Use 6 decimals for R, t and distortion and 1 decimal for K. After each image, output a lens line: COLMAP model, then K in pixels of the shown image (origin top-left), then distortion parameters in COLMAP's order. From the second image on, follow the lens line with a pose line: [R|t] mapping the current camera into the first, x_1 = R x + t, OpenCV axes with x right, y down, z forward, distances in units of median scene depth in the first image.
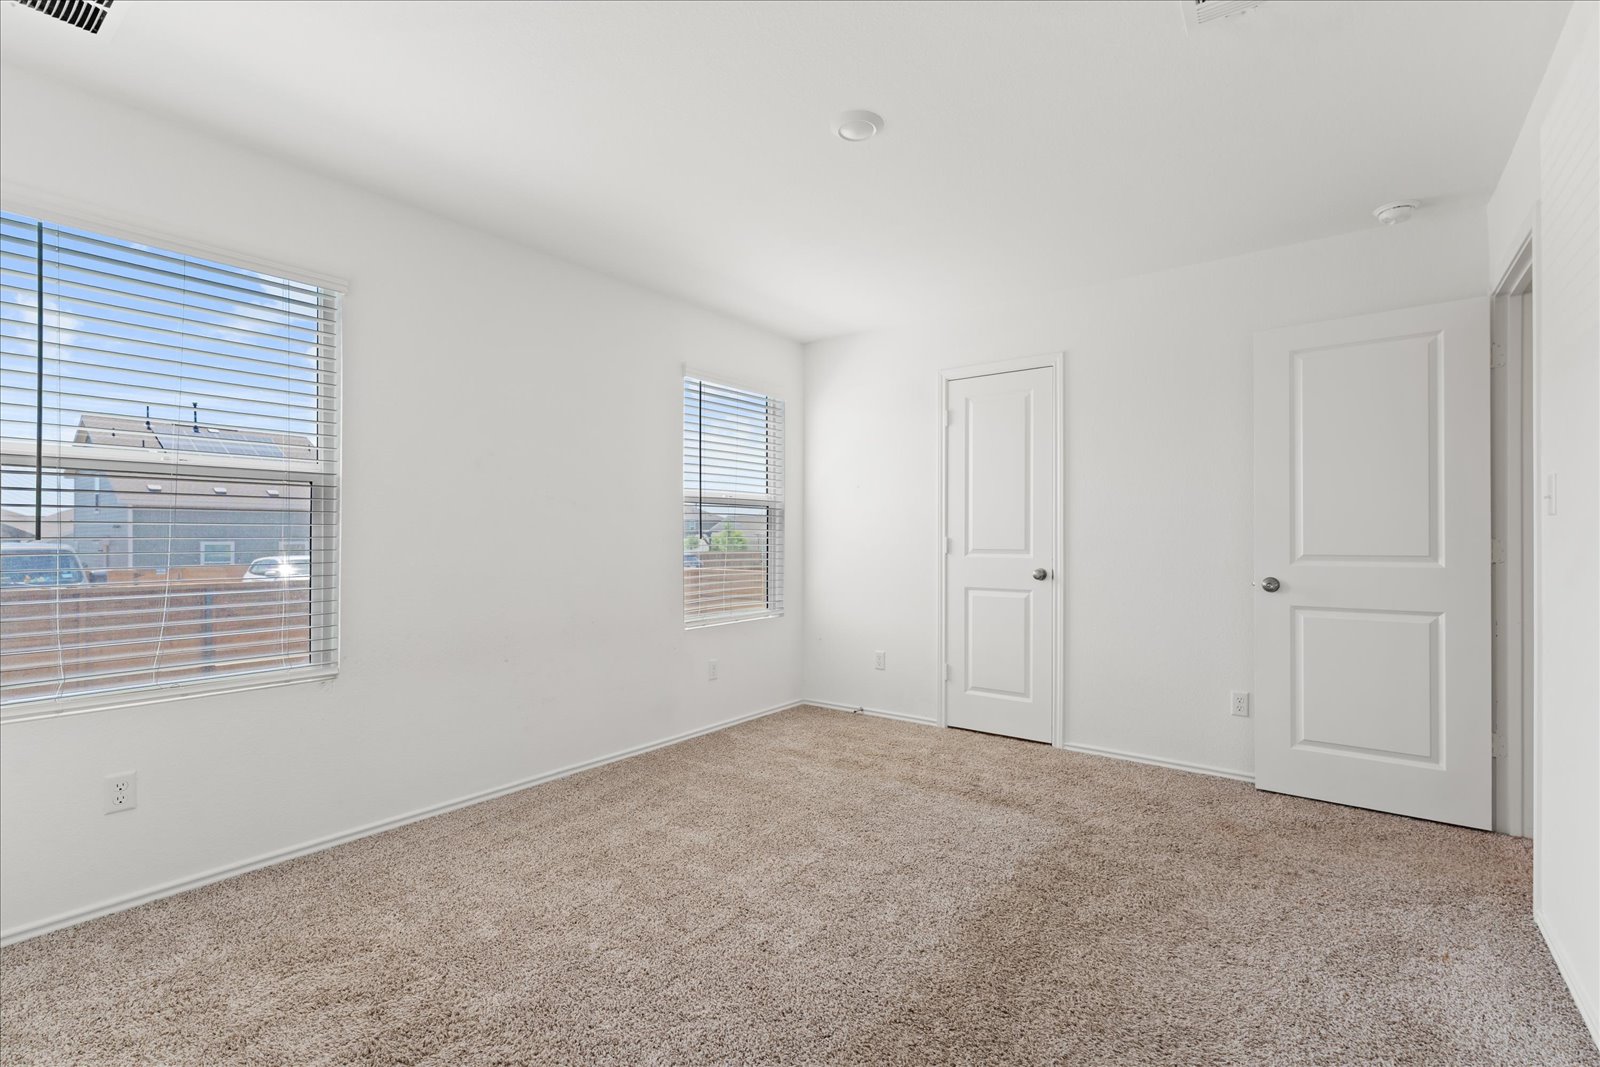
lens RADIAL K [[782.1, 0, 802.2], [0, 782.1, 533.5], [0, 0, 1]] dist [0.046445, -0.000038]
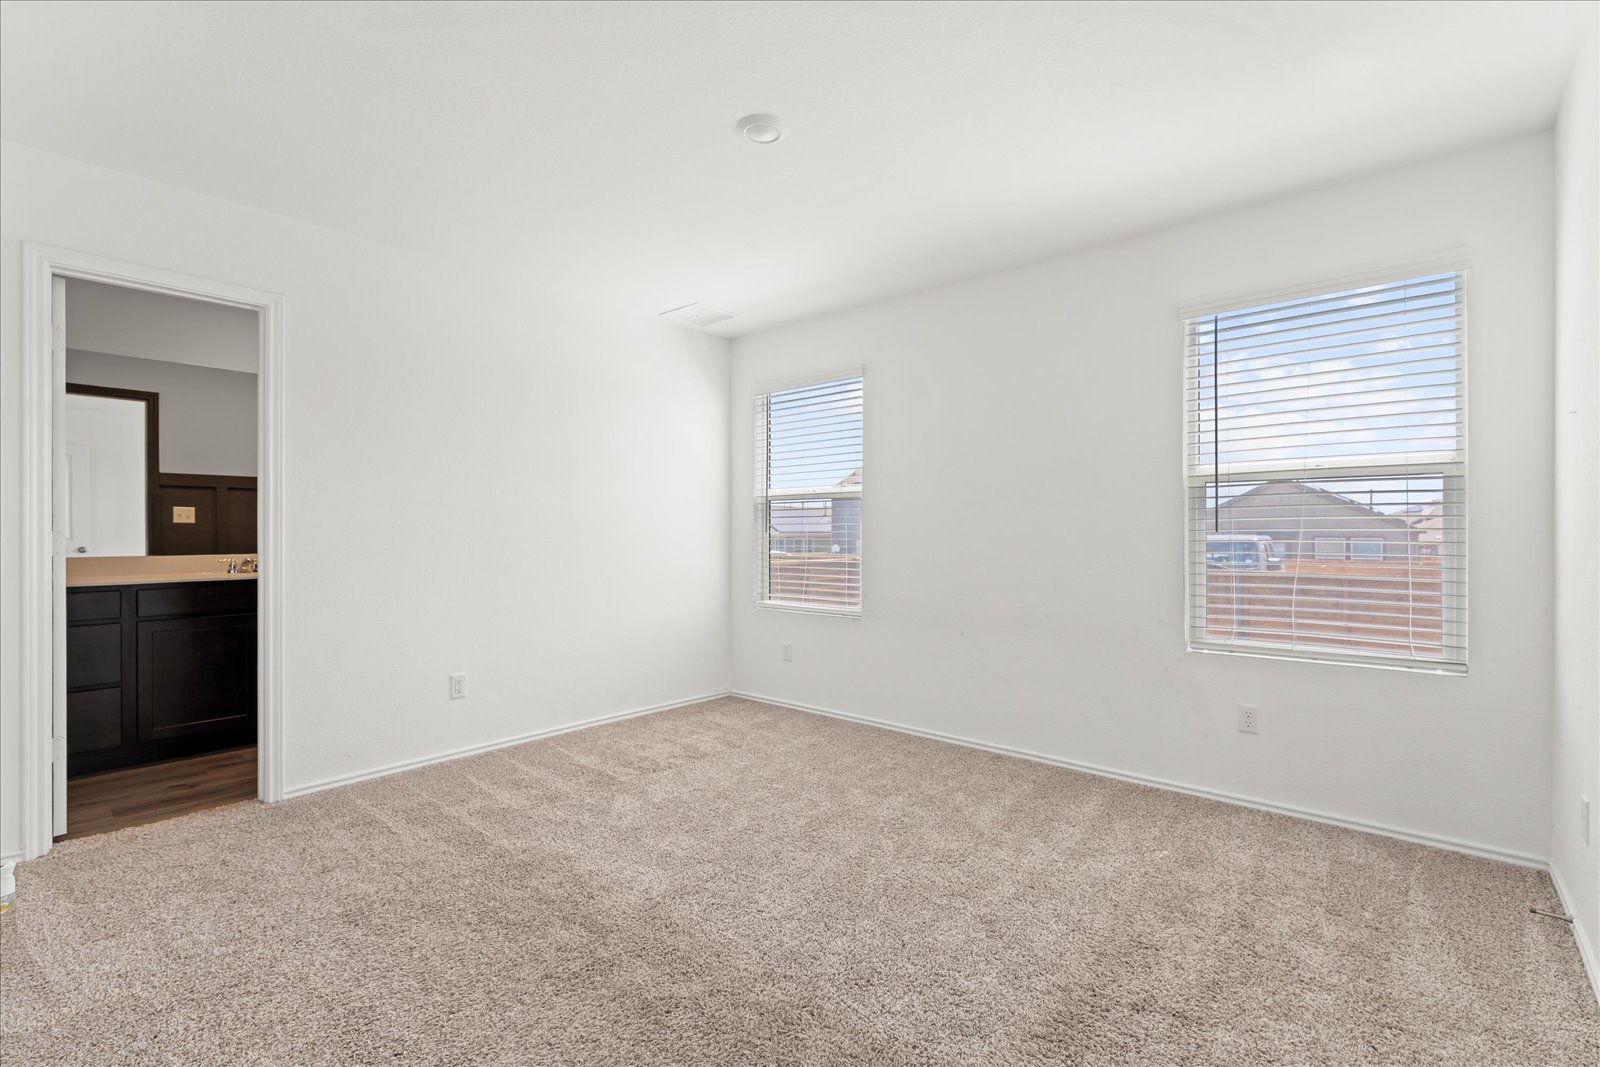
lens RADIAL K [[758.6, 0, 806.0], [0, 758.6, 536.6], [0, 0, 1]] dist [-0.003381, -0.000778]
pose [[-0.109942, 0.000262, -0.993938, 0.583777], [0.003810, 0.999993, -0.000157, 0.009207], [0.993931, -0.003804, -0.109942, 0.666697]]
